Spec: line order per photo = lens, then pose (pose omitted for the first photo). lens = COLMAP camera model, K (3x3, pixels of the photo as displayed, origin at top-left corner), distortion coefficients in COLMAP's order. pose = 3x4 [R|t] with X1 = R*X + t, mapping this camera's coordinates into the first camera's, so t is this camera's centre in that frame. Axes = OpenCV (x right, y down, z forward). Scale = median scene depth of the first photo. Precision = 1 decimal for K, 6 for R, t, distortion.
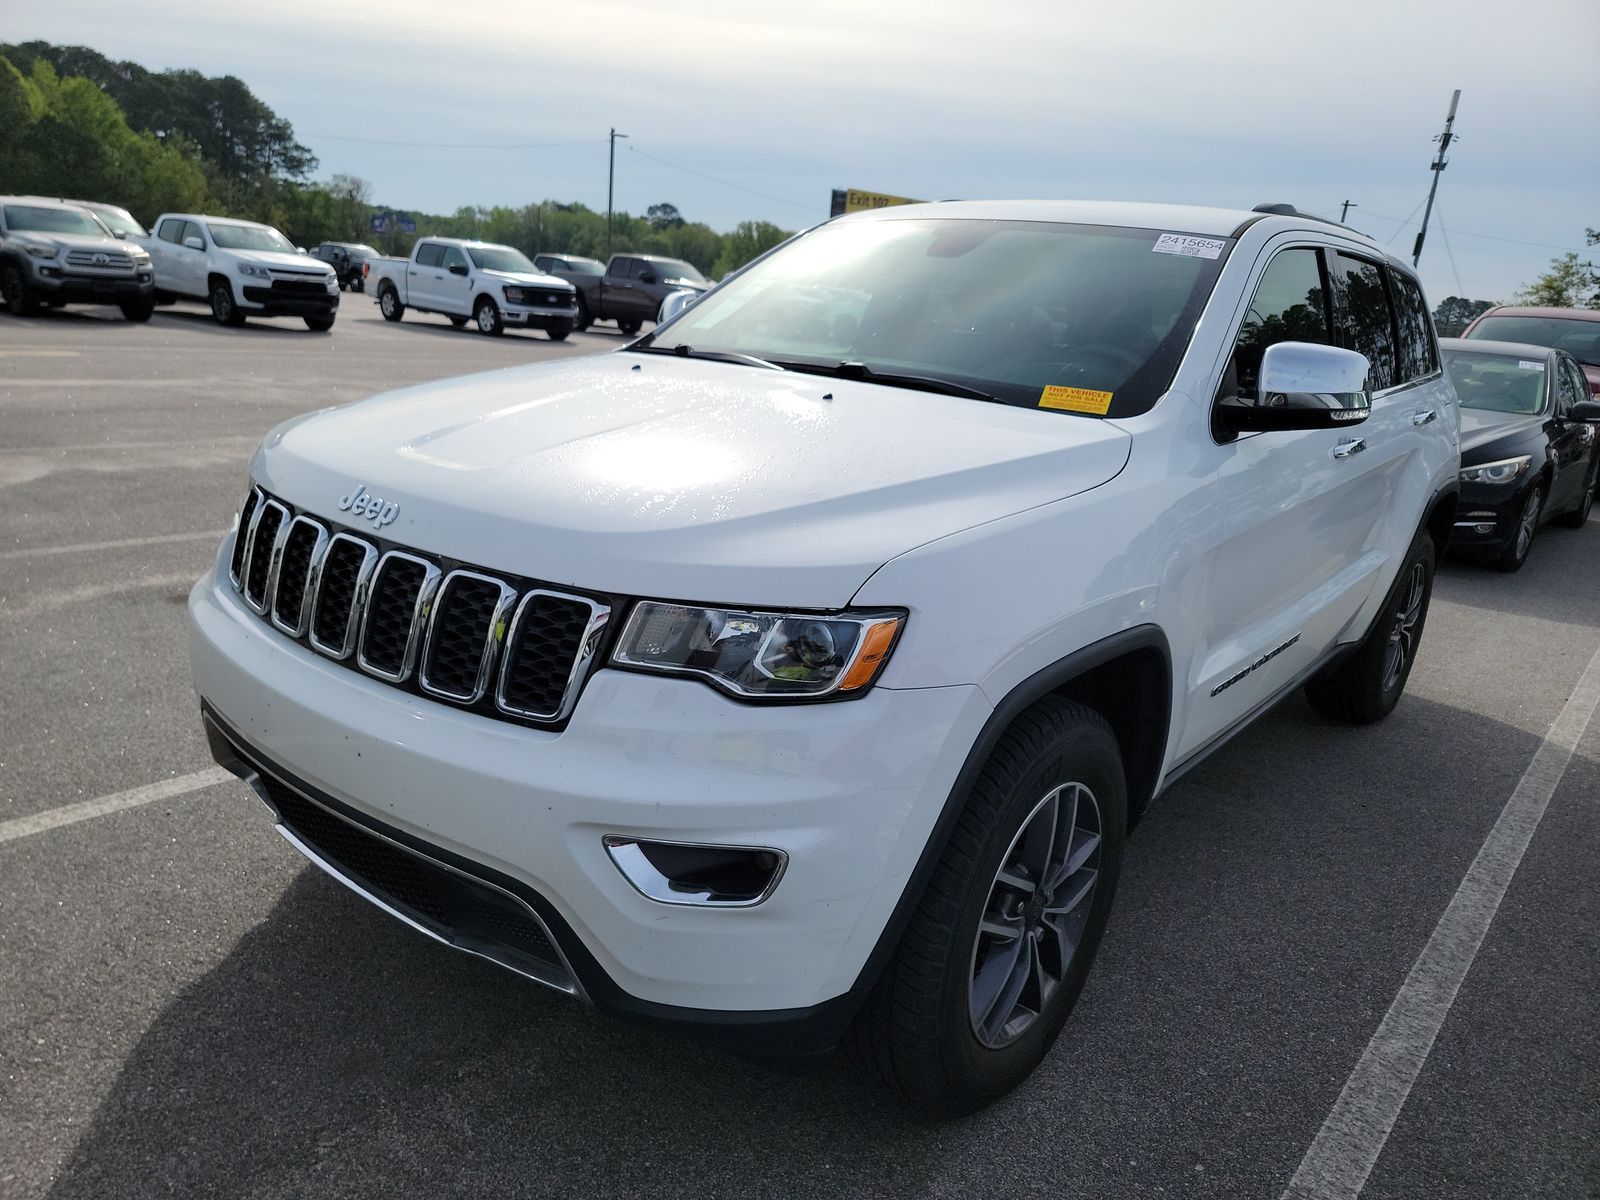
lens RADIAL K [[1137.2, 0, 800.0], [0, 1137.2, 600.0], [0, 0, 1]] dist [0.073488, -0.053404]
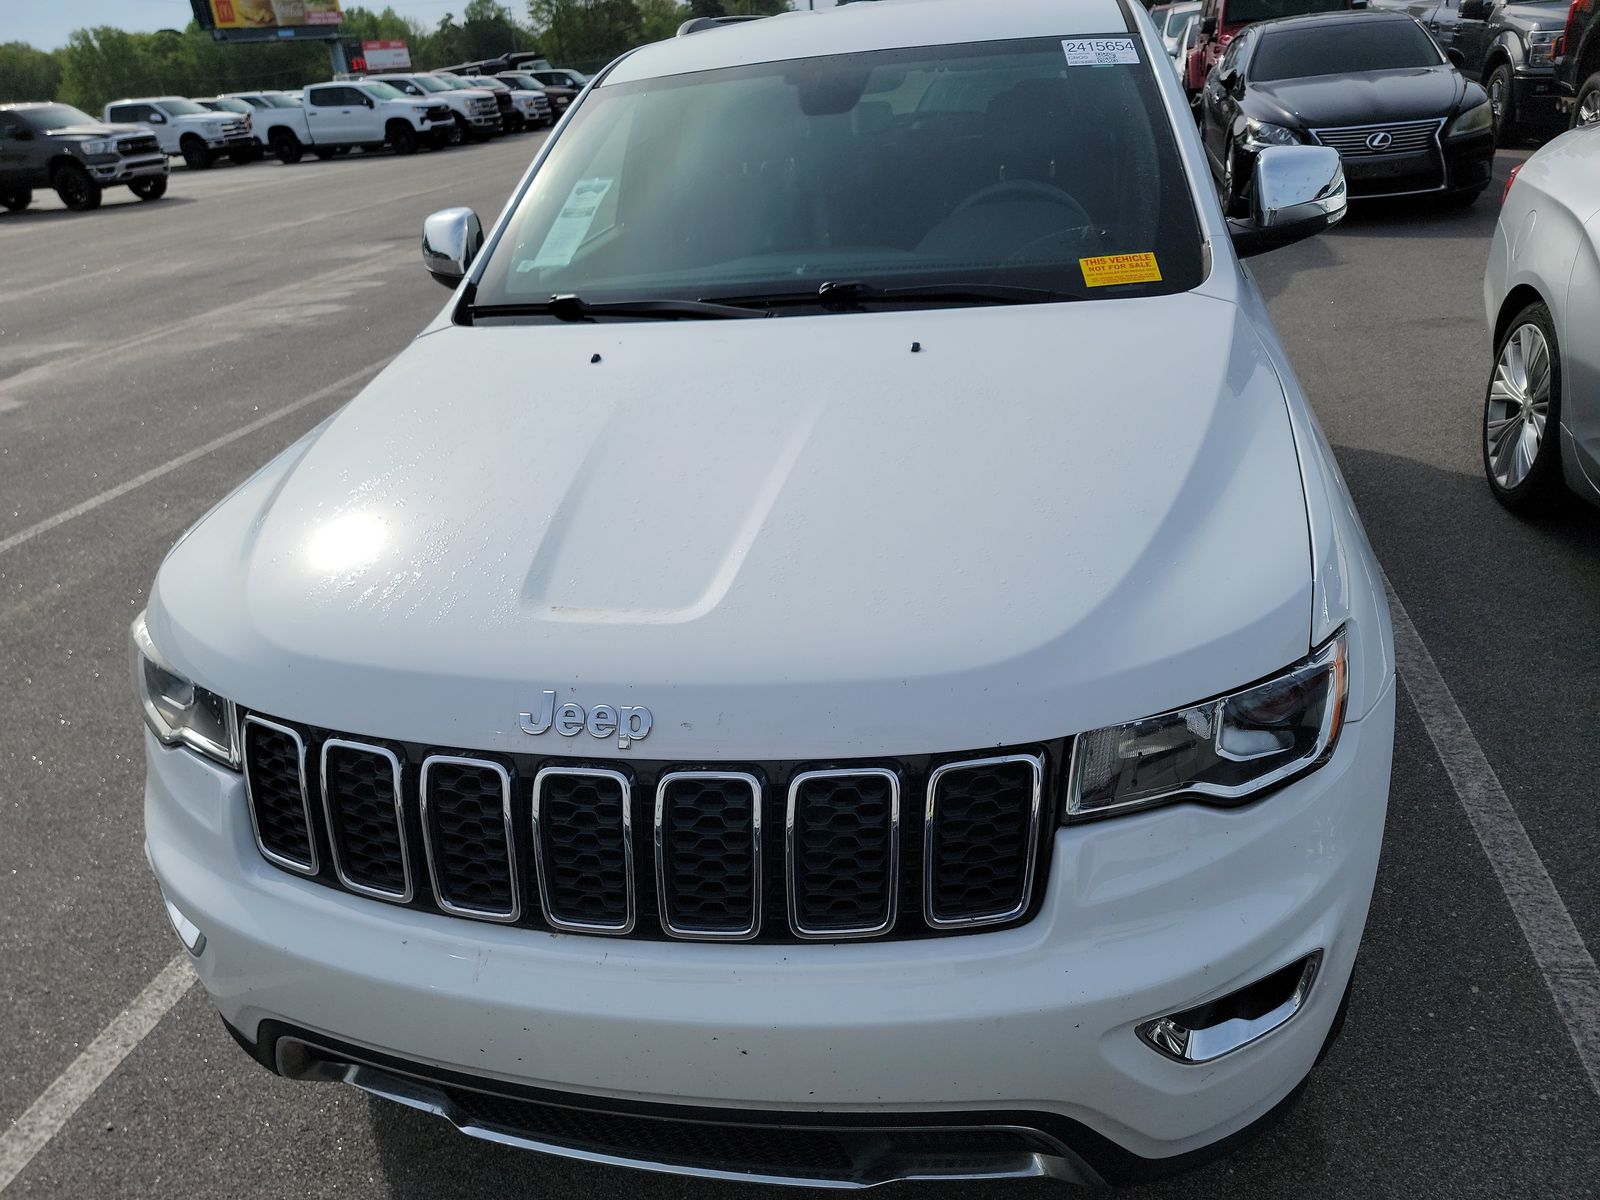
lens RADIAL K [[1137.2, 0, 800.0], [0, 1137.2, 600.0], [0, 0, 1]] dist [0.073488, -0.053404]
pose [[0.884871, -0.334588, 0.324121, -0.468409], [0.271231, 0.935733, 0.225473, -0.272450], [-0.378731, -0.111603, 0.918753, 0.337839]]
